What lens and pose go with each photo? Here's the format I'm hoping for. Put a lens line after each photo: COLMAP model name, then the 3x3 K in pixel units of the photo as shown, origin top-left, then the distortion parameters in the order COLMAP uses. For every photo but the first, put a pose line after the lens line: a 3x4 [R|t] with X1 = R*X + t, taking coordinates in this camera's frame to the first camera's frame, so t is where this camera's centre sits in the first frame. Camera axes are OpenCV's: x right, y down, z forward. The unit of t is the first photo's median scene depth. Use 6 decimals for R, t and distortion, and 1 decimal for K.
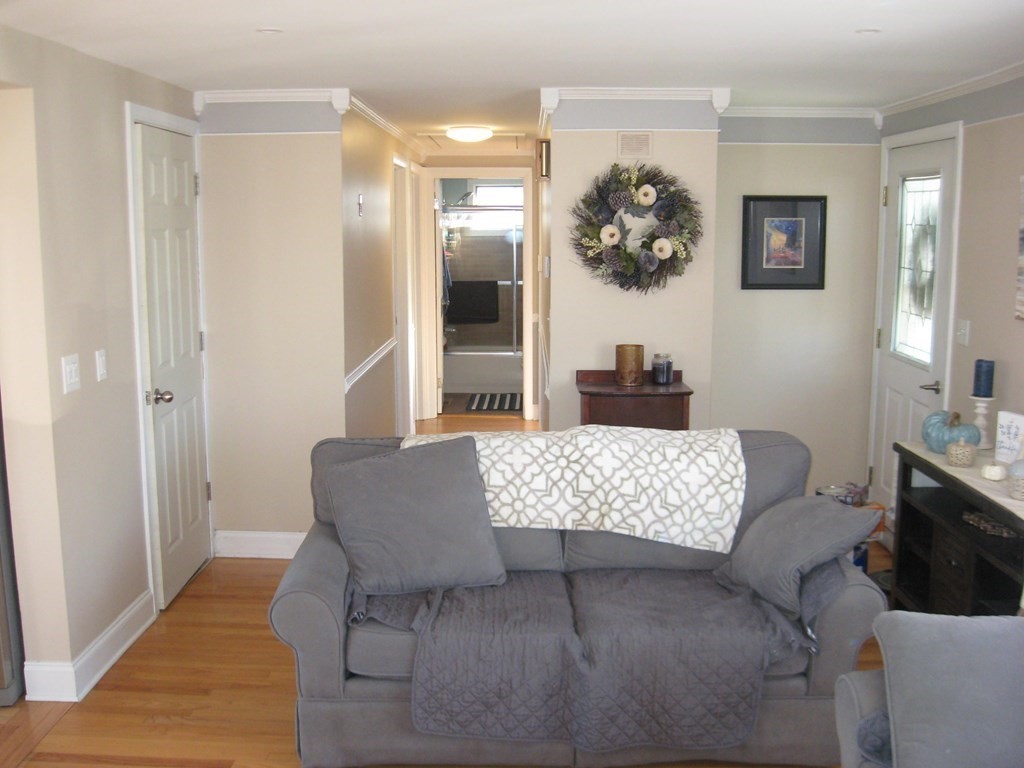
lens RADIAL K [[1047.6, 0, 511.7], [0, 1047.6, 389.8], [0, 0, 1]] dist [-0.112652, 0.000000]
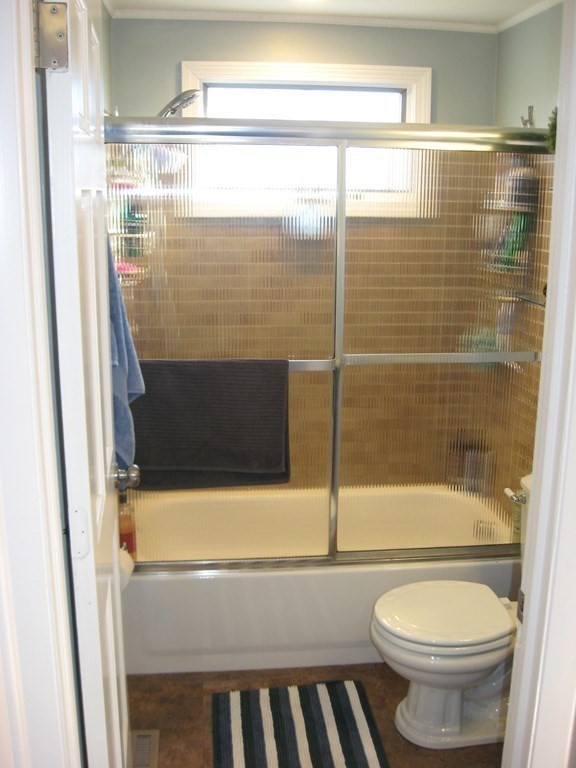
lens RADIAL K [[785.7, 0, 288.5], [0, 785.7, 384.7], [0, 0, 1]] dist [-0.112652, 0.000000]
pose [[0.992365, -0.034596, 0.118387, -0.041939], [0.027969, 0.997971, 0.057192, -0.106537], [-0.120125, -0.053445, 0.991319, 0.745836]]
